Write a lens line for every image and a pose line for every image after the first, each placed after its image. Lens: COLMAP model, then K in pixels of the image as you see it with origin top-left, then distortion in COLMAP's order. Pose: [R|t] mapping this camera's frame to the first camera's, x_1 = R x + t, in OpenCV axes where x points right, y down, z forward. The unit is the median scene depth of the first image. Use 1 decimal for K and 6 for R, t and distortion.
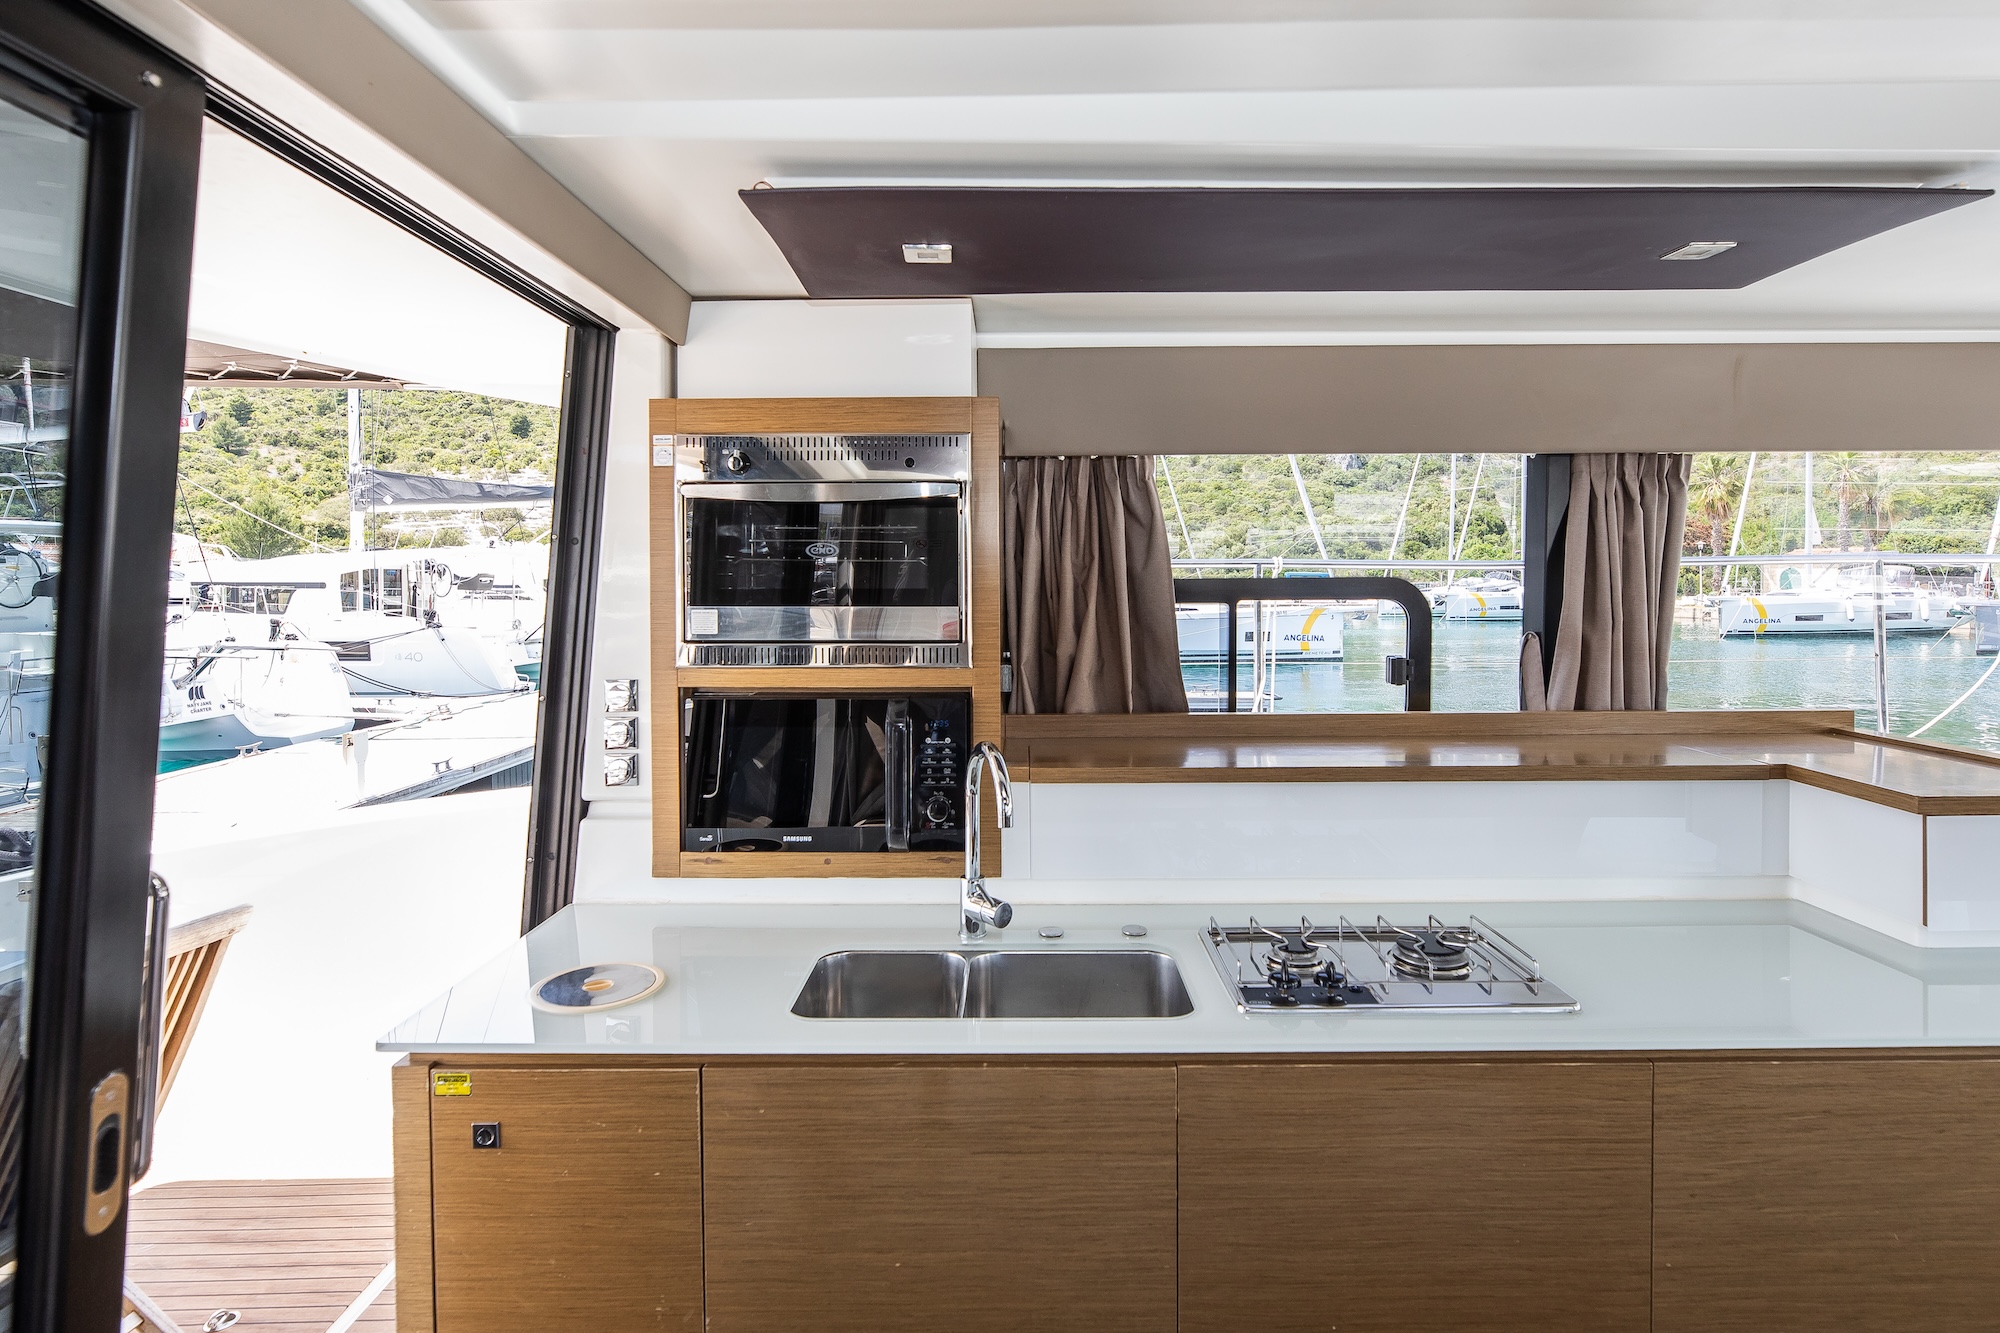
lens RADIAL K [[1027.7, 0, 998.3], [0, 1027.7, 603.5], [0, 0, 1]] dist [-0.001729, -0.000764]
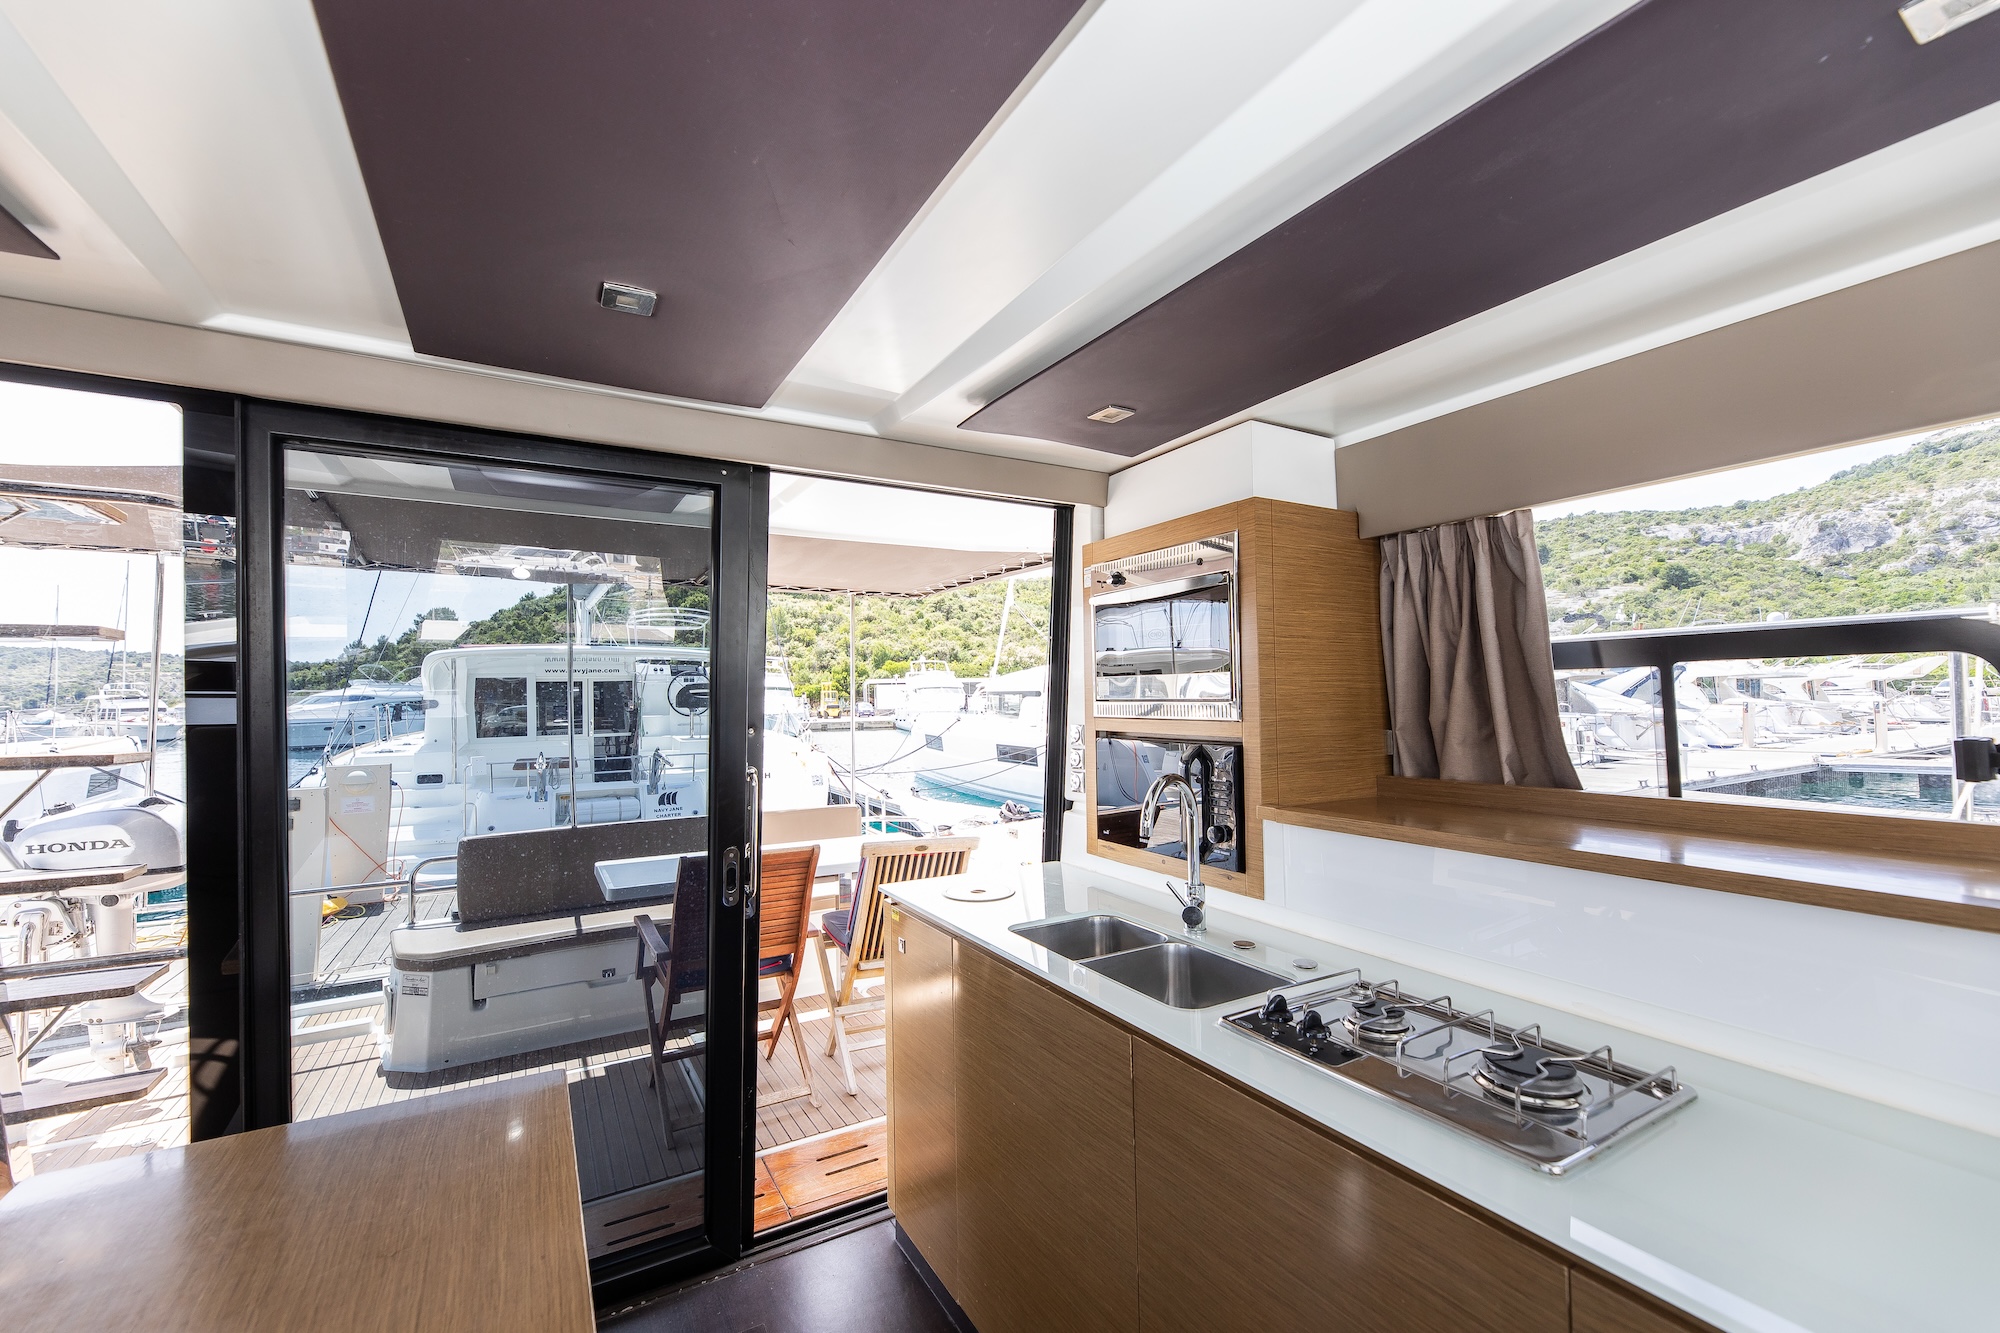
lens RADIAL K [[810.8, 0, 993.2], [0, 810.8, 692.3], [0, 0, 1]] dist [-0.000087, -0.000256]
pose [[0.503996, -0.007685, -0.863672, 0.641394], [-0.008572, 0.999867, -0.013899, 0.043091], [0.863663, 0.014408, 0.503863, 0.258075]]
